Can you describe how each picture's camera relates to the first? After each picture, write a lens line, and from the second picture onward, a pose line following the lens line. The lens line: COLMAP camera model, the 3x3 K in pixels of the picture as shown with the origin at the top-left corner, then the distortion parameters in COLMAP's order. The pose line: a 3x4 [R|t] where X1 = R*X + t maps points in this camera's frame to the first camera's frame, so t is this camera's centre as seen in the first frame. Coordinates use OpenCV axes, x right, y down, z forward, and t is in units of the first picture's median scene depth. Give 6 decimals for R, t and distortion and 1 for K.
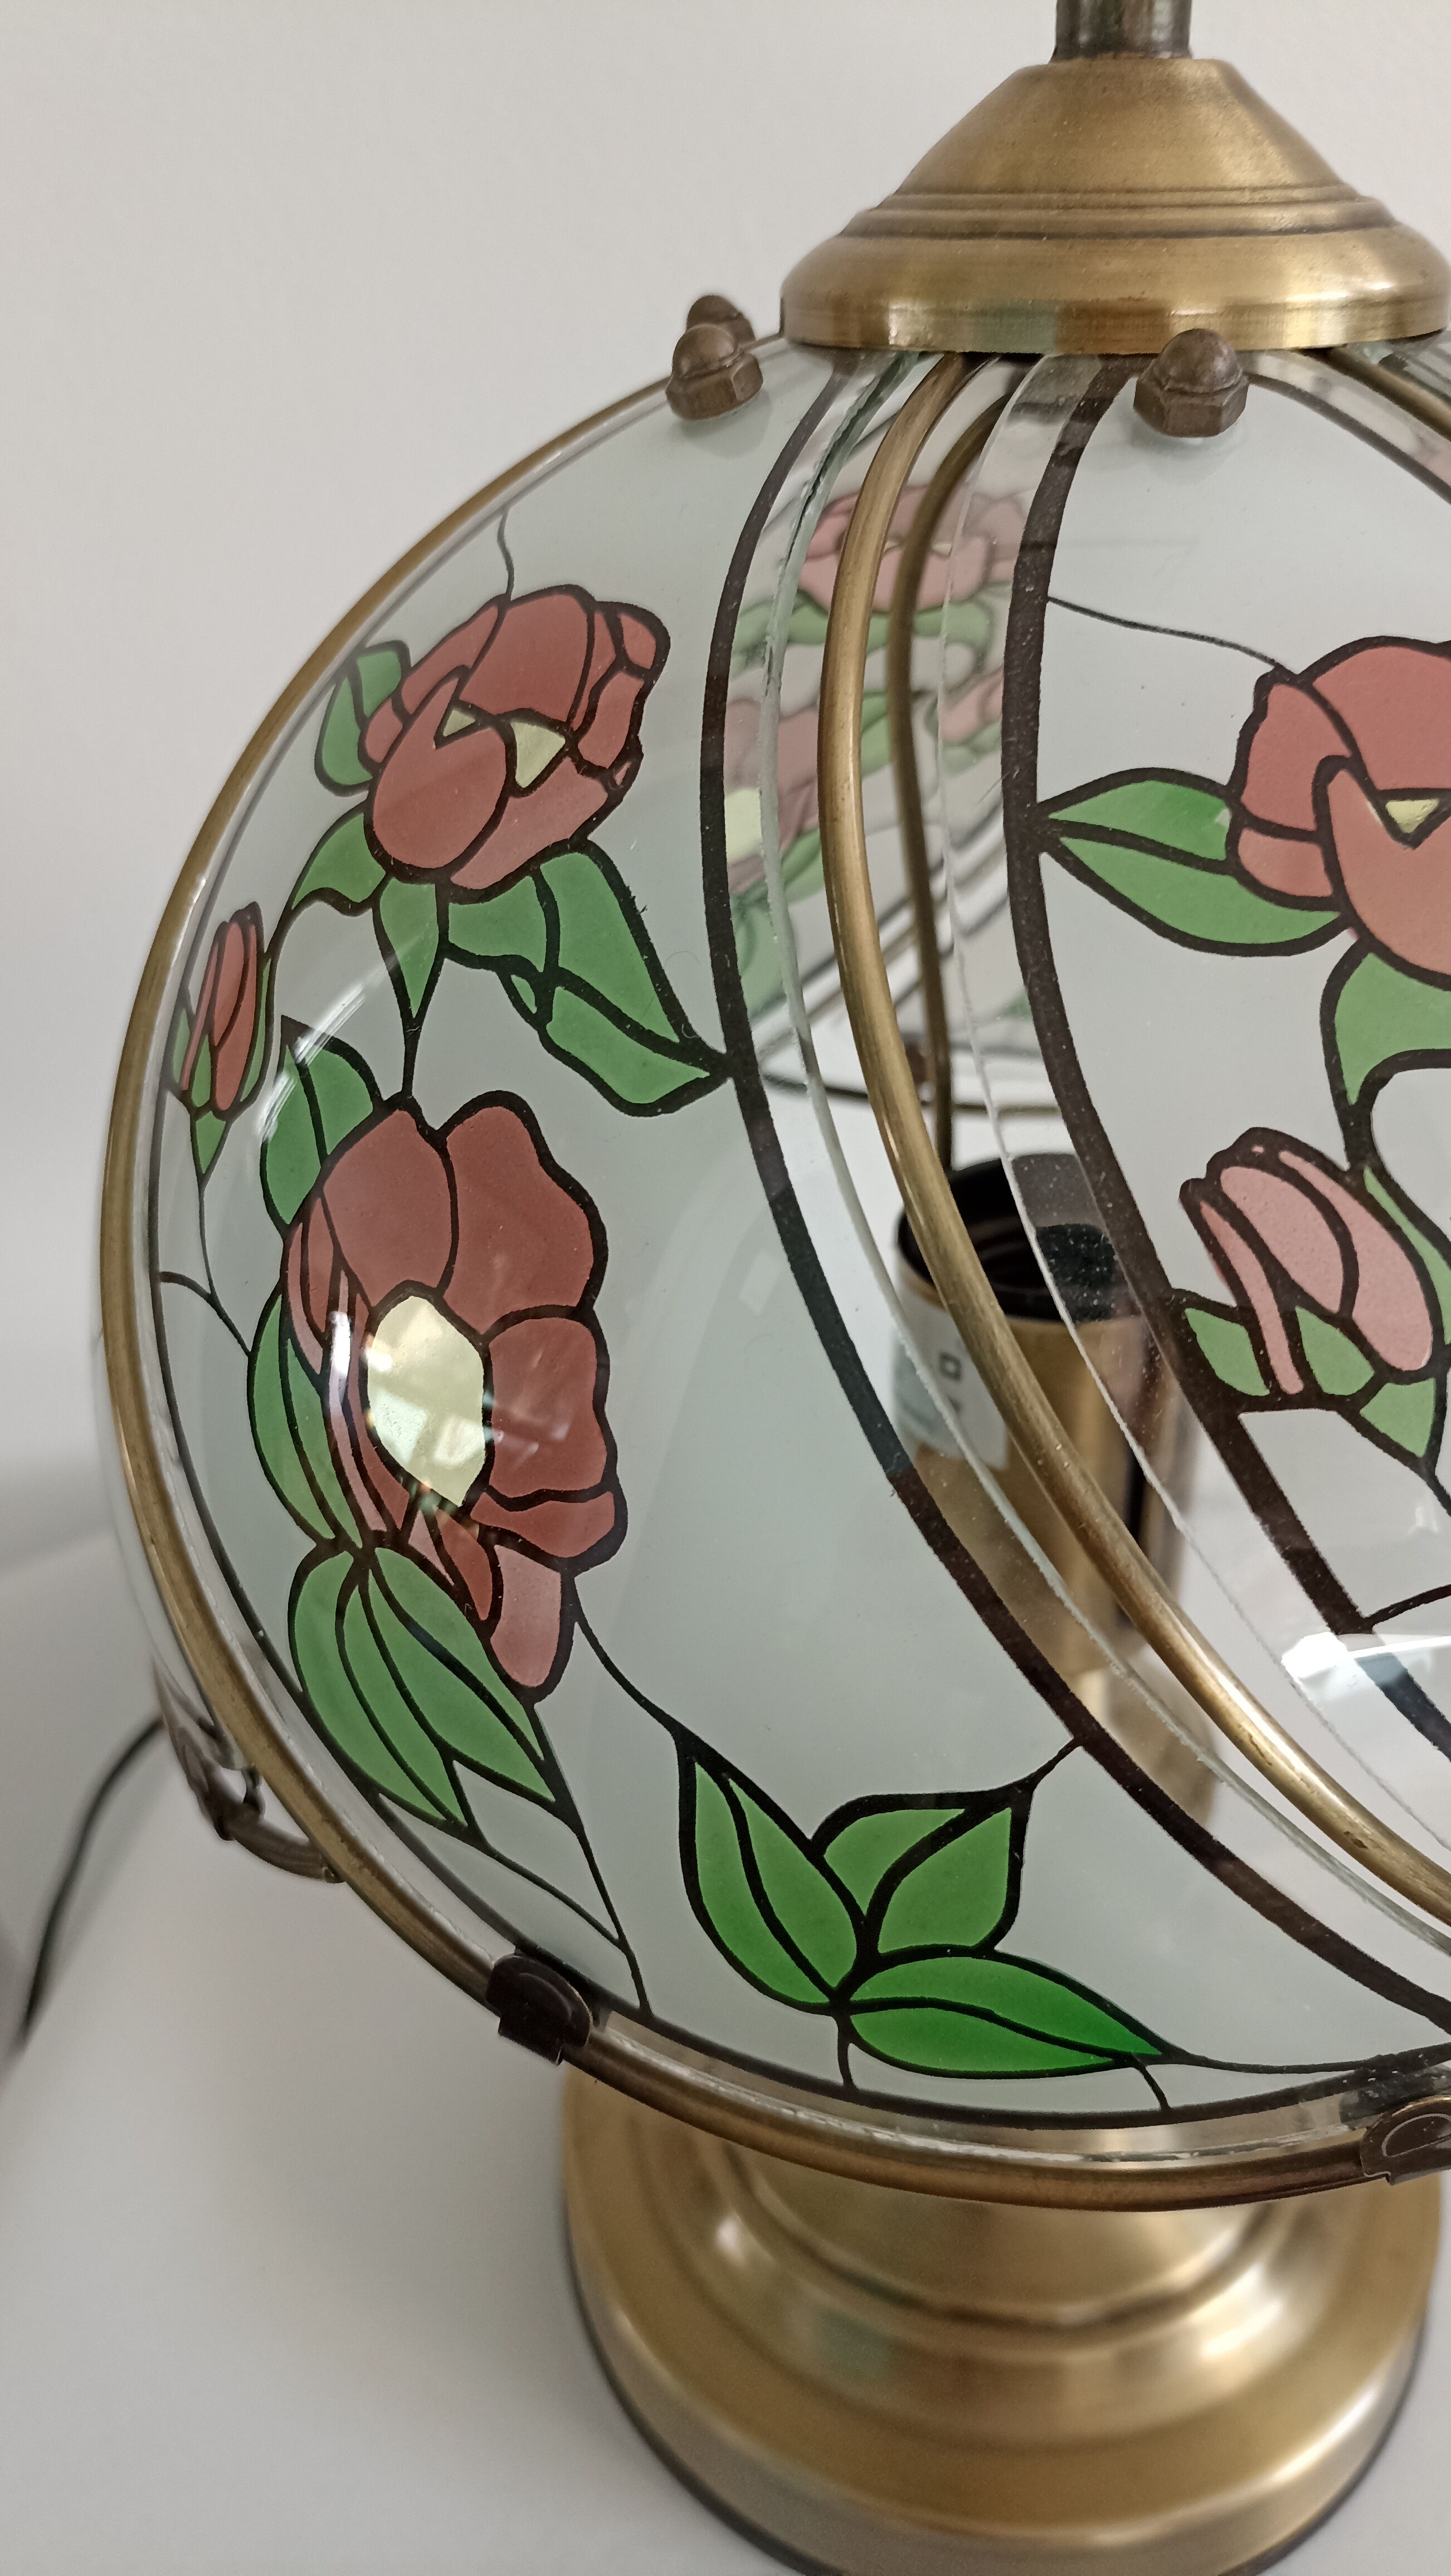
lens RADIAL K [[1945.9, 0, 693.8], [0, 1945.9, 1295.3], [0, 0, 1]] dist [0.012459, 0.001413]
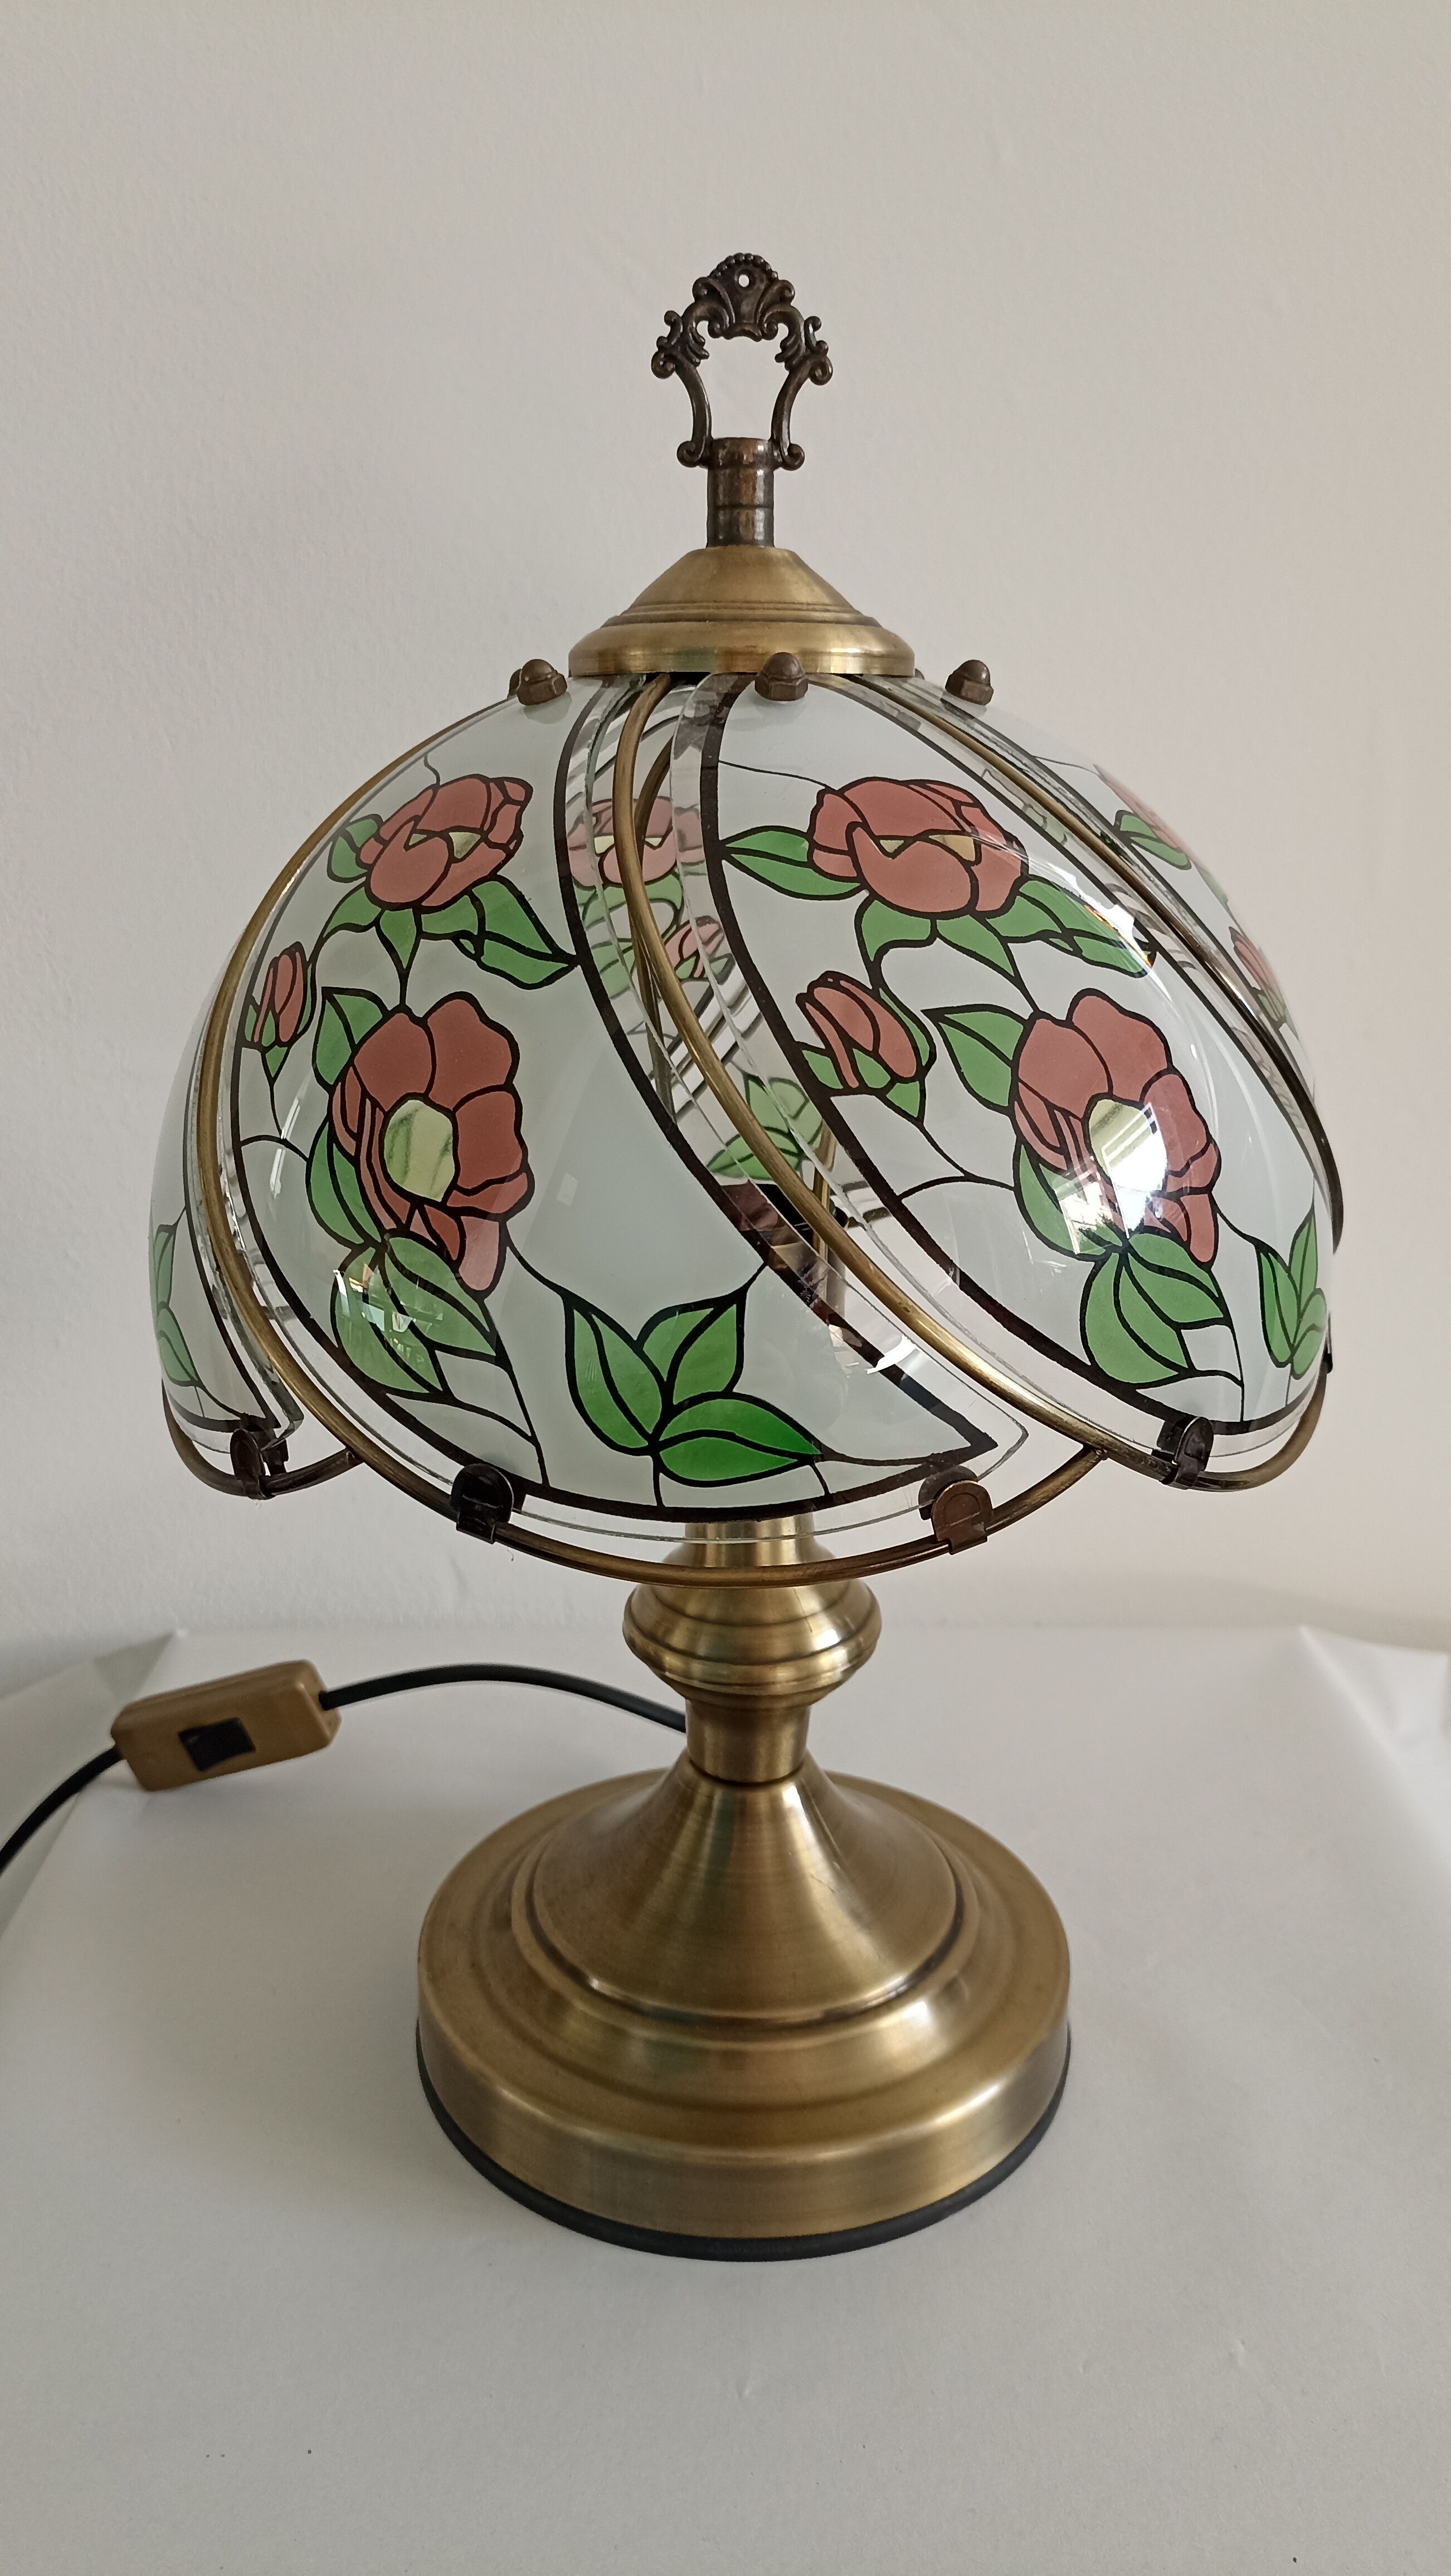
lens RADIAL K [[1945.9, 0, 693.8], [0, 1945.9, 1295.3], [0, 0, 1]] dist [0.012459, 0.001413]
pose [[0.989494, -0.023622, 0.142633, -0.145720], [0.056320, 0.971607, -0.229802, 0.633142], [-0.133155, 0.235420, 0.962729, -0.812978]]
